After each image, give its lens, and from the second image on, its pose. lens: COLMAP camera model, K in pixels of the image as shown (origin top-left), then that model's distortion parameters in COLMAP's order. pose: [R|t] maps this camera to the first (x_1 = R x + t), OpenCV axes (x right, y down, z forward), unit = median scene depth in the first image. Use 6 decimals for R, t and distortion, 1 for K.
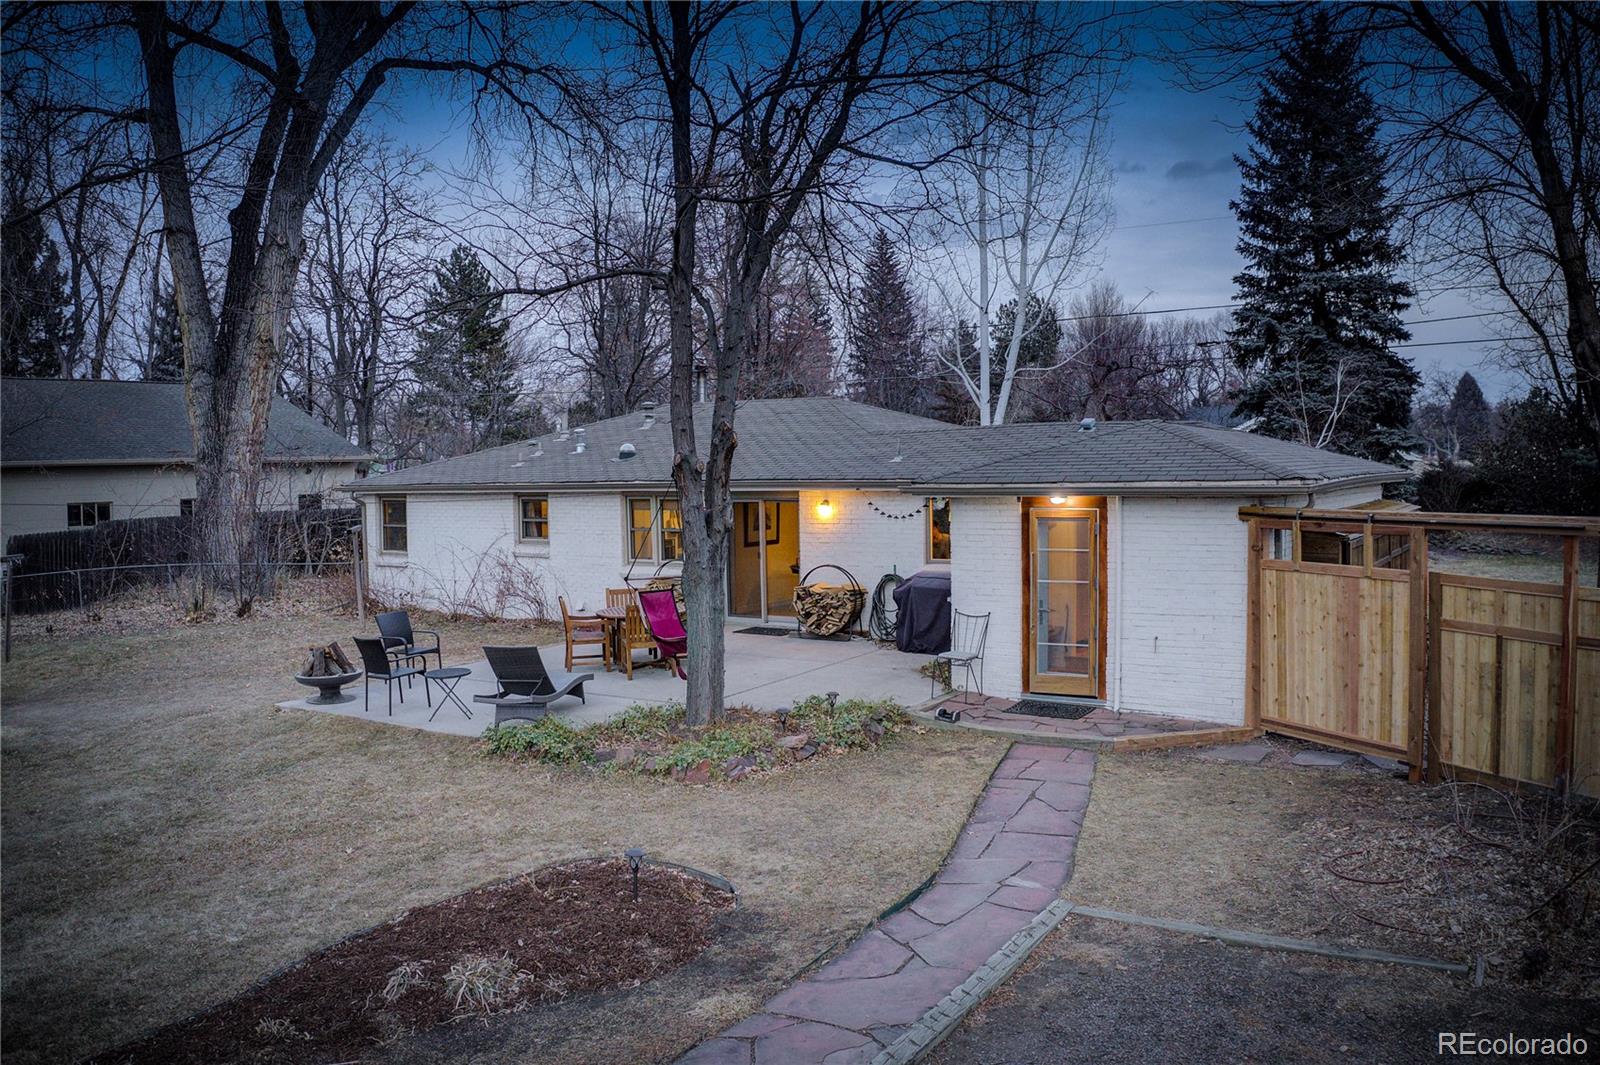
lens RADIAL K [[1241.2, 0, 800.0], [0, 1241.2, 532.5], [0, 0, 1]] dist [-0.188540, 0.001441]
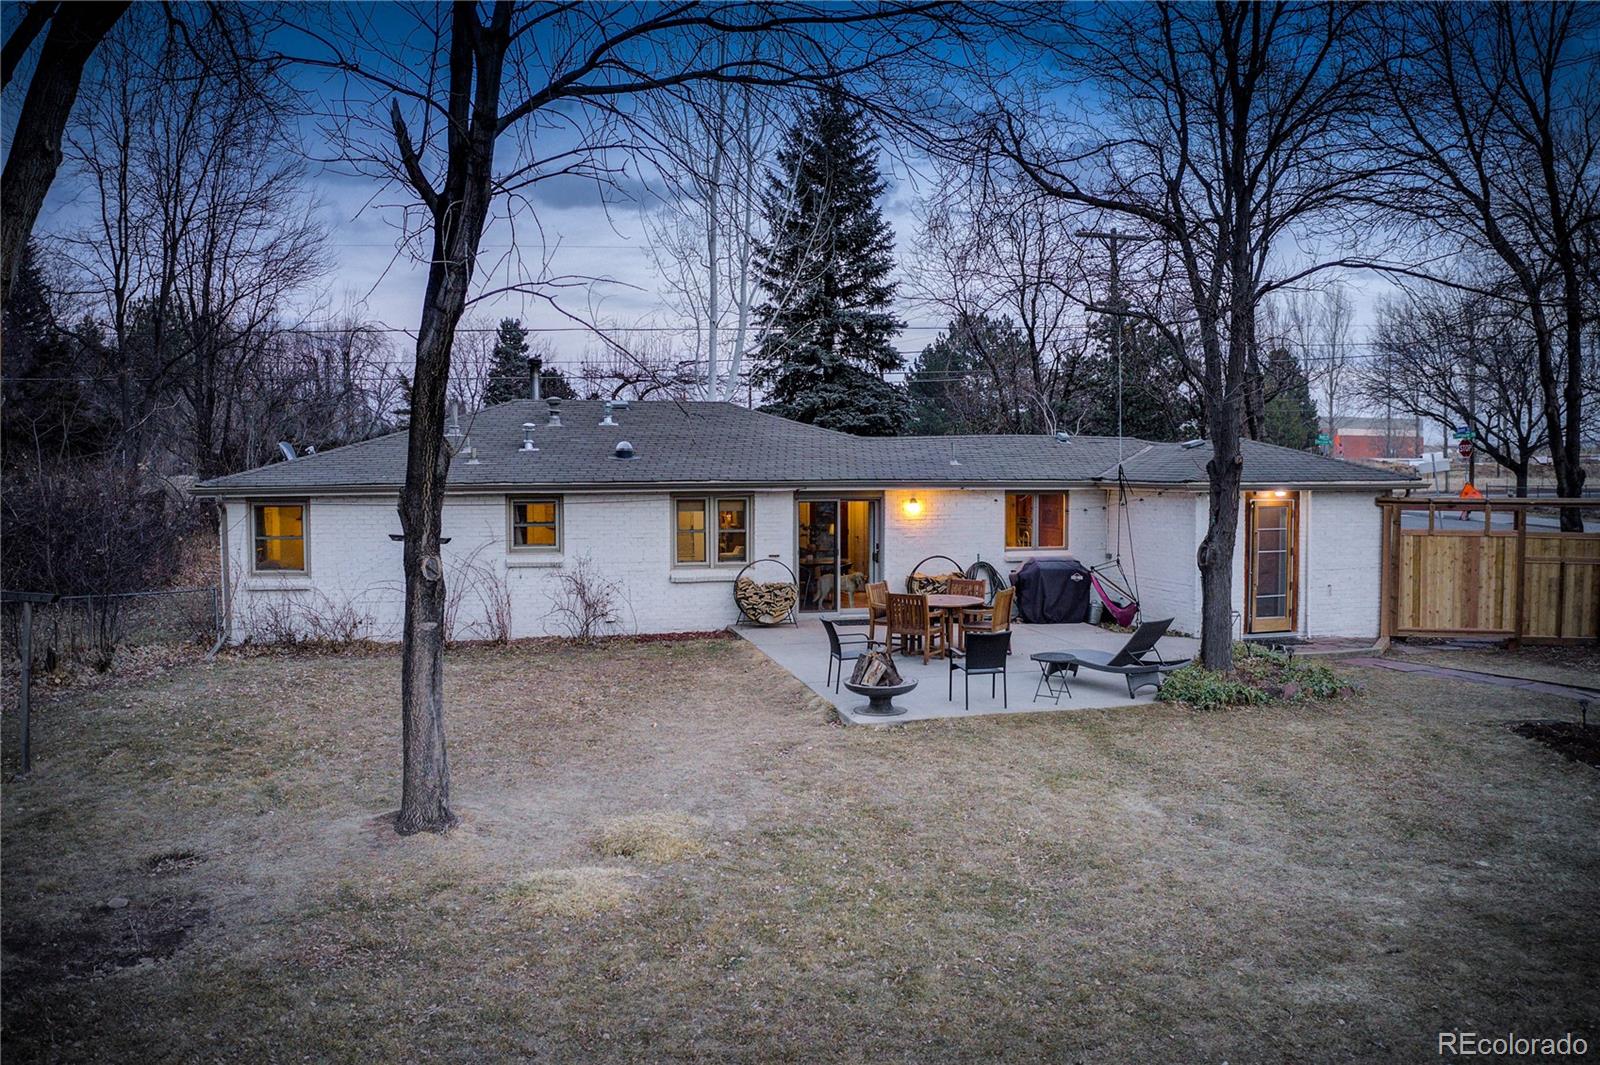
lens RADIAL K [[1241.2, 0, 800.0], [0, 1241.2, 532.5], [0, 0, 1]] dist [-0.188540, 0.001441]
pose [[0.712701, -0.023199, 0.701084, -1.163445], [0.031169, 0.999513, 0.001388, -0.000690], [-0.700775, 0.020863, 0.713077, 0.402435]]
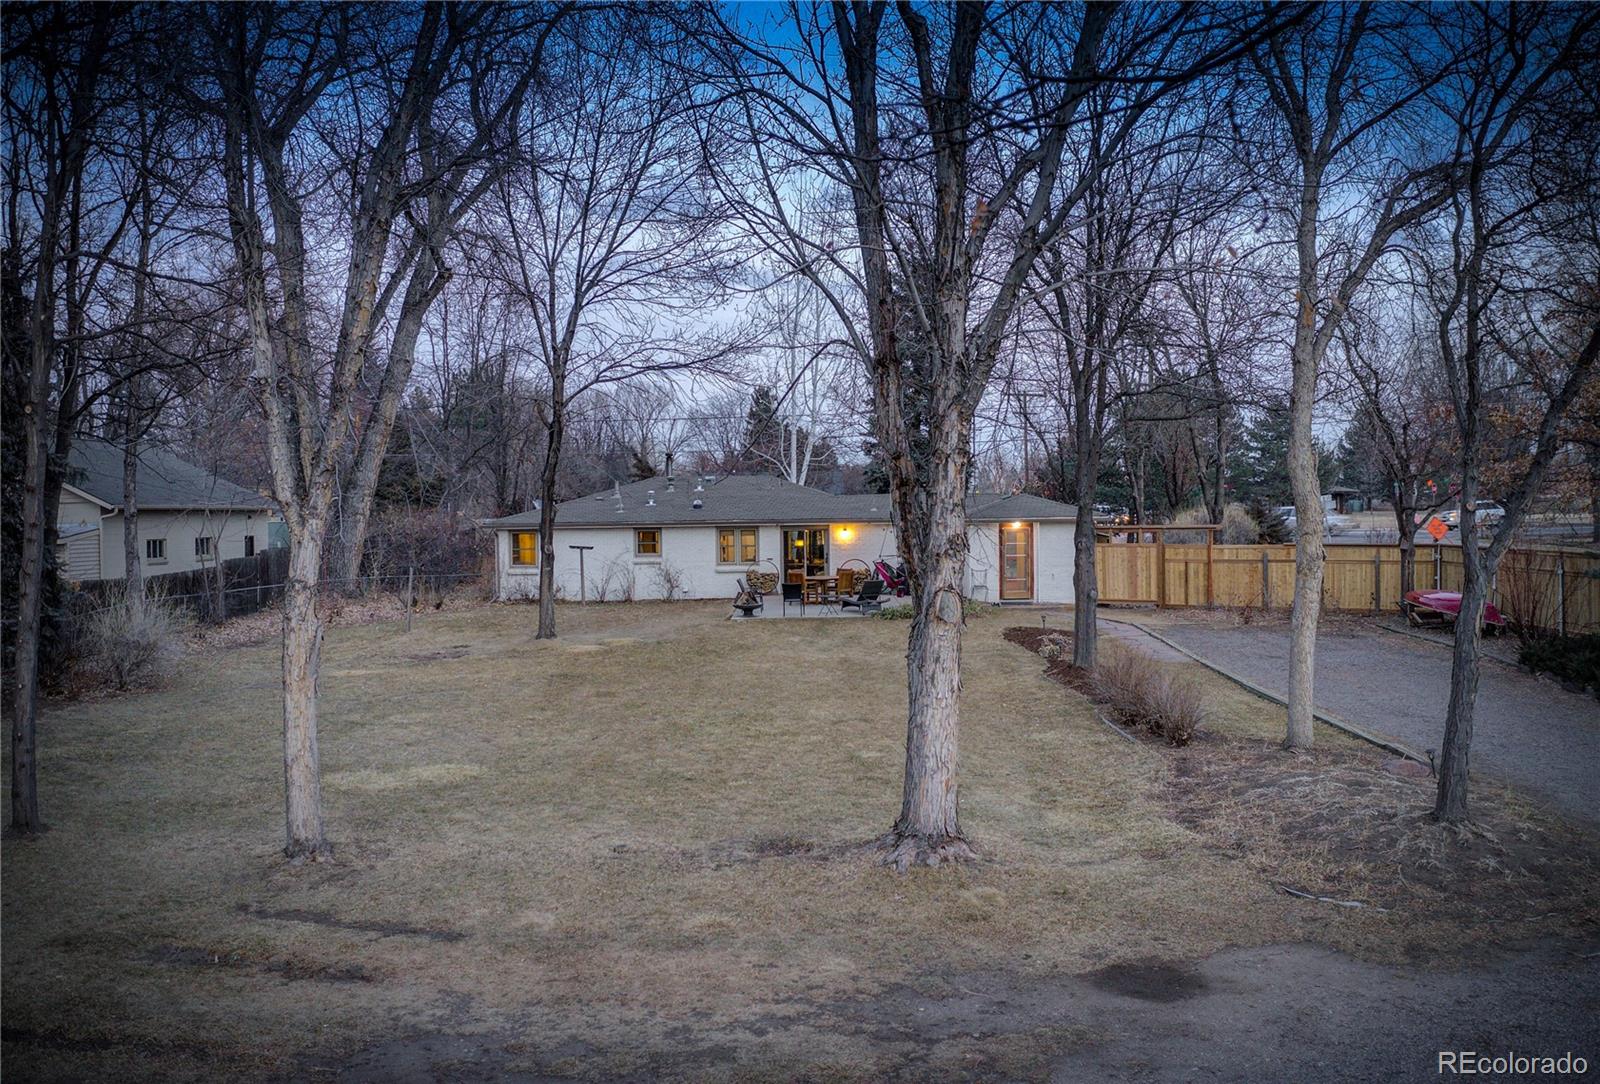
lens RADIAL K [[1286.3, 0, 802.3], [0, 1286.3, 526.6], [0, 0, 1]] dist [-0.242541, -0.000357]
pose [[0.865221, -0.000332, 0.501390, -1.564365], [0.026423, 0.998640, -0.044937, 0.089649], [-0.500694, 0.052129, 0.864054, -1.135652]]
